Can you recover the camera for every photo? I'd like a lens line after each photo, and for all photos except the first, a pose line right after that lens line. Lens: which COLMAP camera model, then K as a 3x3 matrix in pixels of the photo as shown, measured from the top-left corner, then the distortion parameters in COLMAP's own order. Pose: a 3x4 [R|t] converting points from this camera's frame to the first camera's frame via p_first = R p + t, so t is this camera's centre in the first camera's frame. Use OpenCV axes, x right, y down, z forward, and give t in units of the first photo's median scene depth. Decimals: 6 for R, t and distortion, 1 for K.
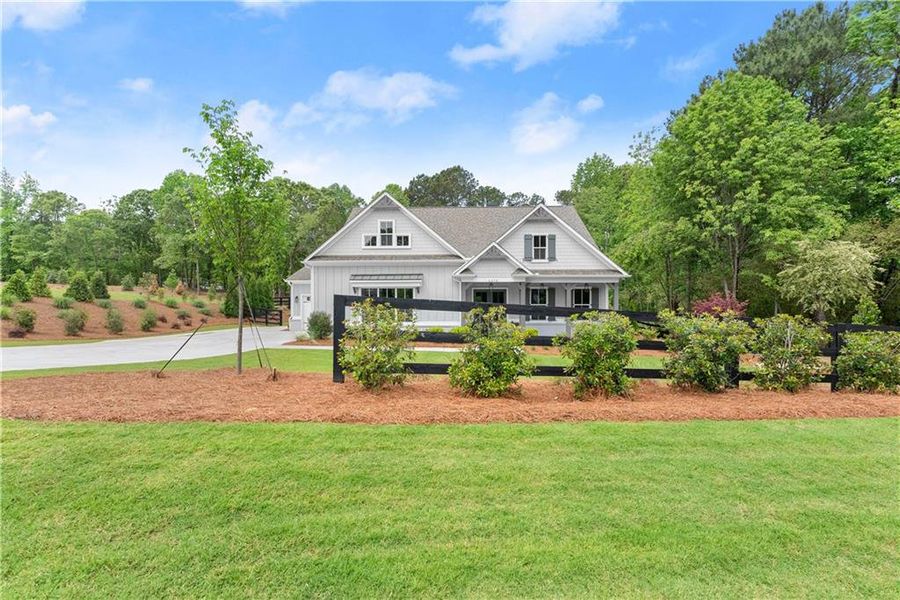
lens RADIAL K [[412.7, 0, 450.0], [0, 412.7, 300.0], [0, 0, 1]] dist [0.000717, 0.000068]
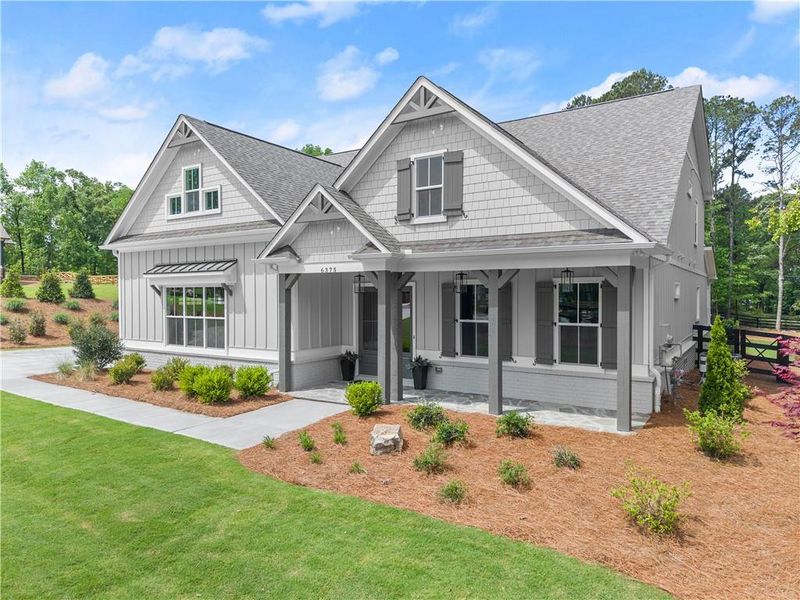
lens RADIAL K [[536.6, 0, 400.0], [0, 536.6, 300.0], [0, 0, 1]] dist [0.042179, -0.041882]
pose [[0.848587, 0.007525, -0.529002, 0.479025], [0.000764, 0.999880, 0.015449, -0.021287], [0.529055, -0.013514, 0.848480, 0.521815]]
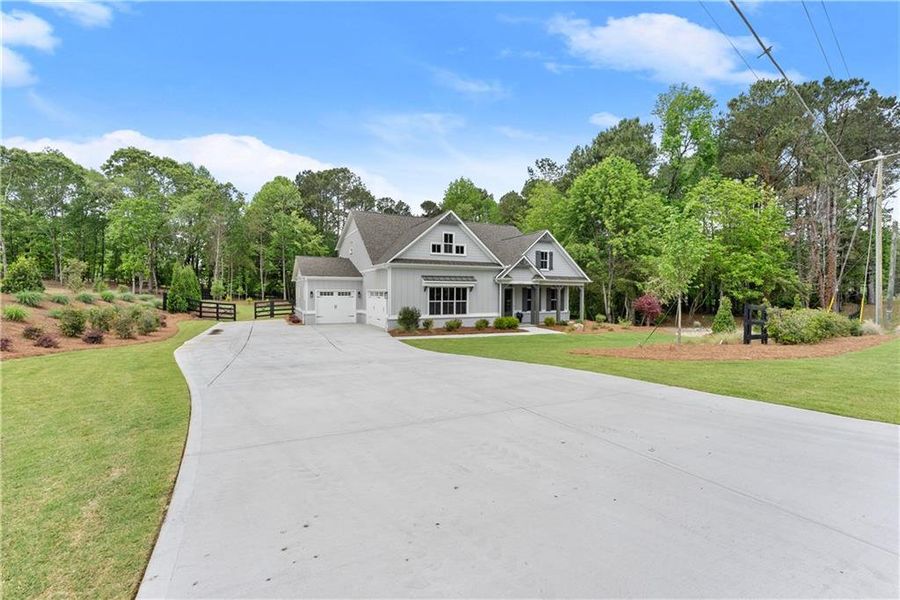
lens RADIAL K [[372.7, 0, 449.6], [0, 372.7, 304.6], [0, 0, 1]] dist [-0.002498, -0.000290]
pose [[0.888800, -0.007762, 0.458229, -0.665402], [-0.009276, 0.999347, 0.034921, -0.015767], [-0.458201, -0.035289, 0.888148, -0.002172]]
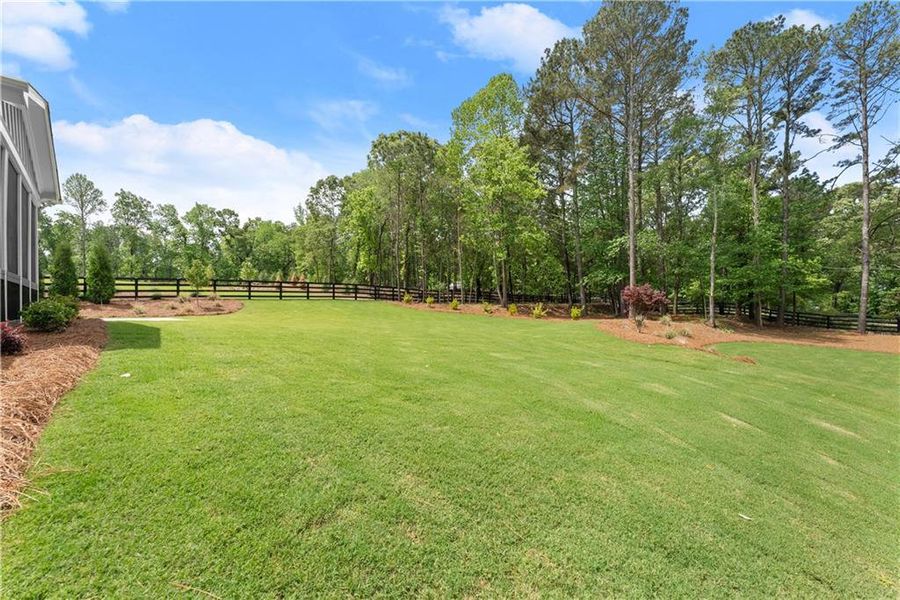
lens RADIAL K [[363.9, 0, 450.6], [0, 363.9, 311.5], [0, 0, 1]] dist [-0.000908, -0.000113]
pose [[0.700469, 0.007115, -0.713647, 0.558011], [-0.011040, 0.999939, -0.000867, 0.116738], [0.713597, 0.008486, 0.700505, 2.015061]]
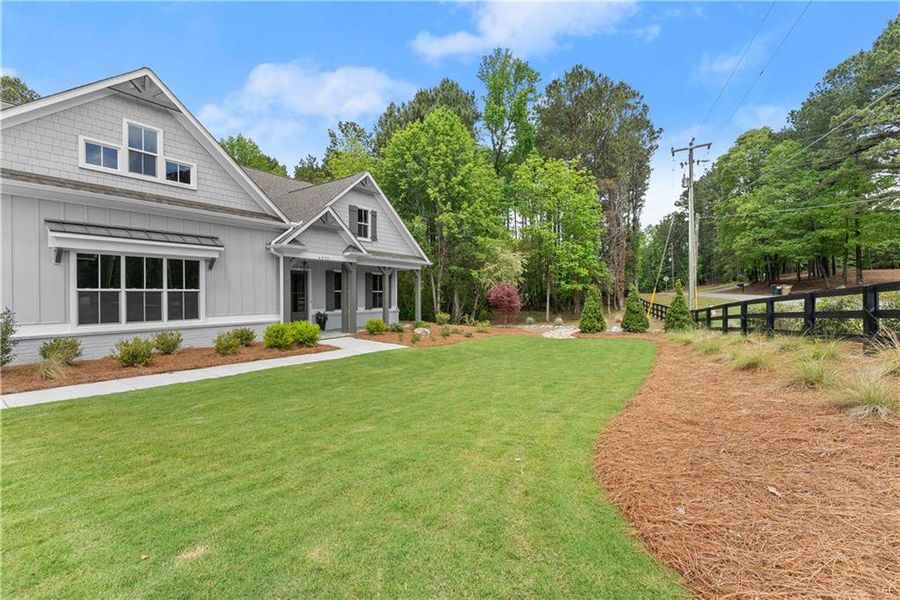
lens RADIAL K [[383.7, 0, 445.1], [0, 383.7, 295.0], [0, 0, 1]] dist [-0.000540, -0.000090]
pose [[0.559545, -0.000824, 0.828800, -0.340122], [-0.002278, 0.999994, 0.002532, 0.017590], [-0.828797, -0.003305, 0.559540, 0.418526]]
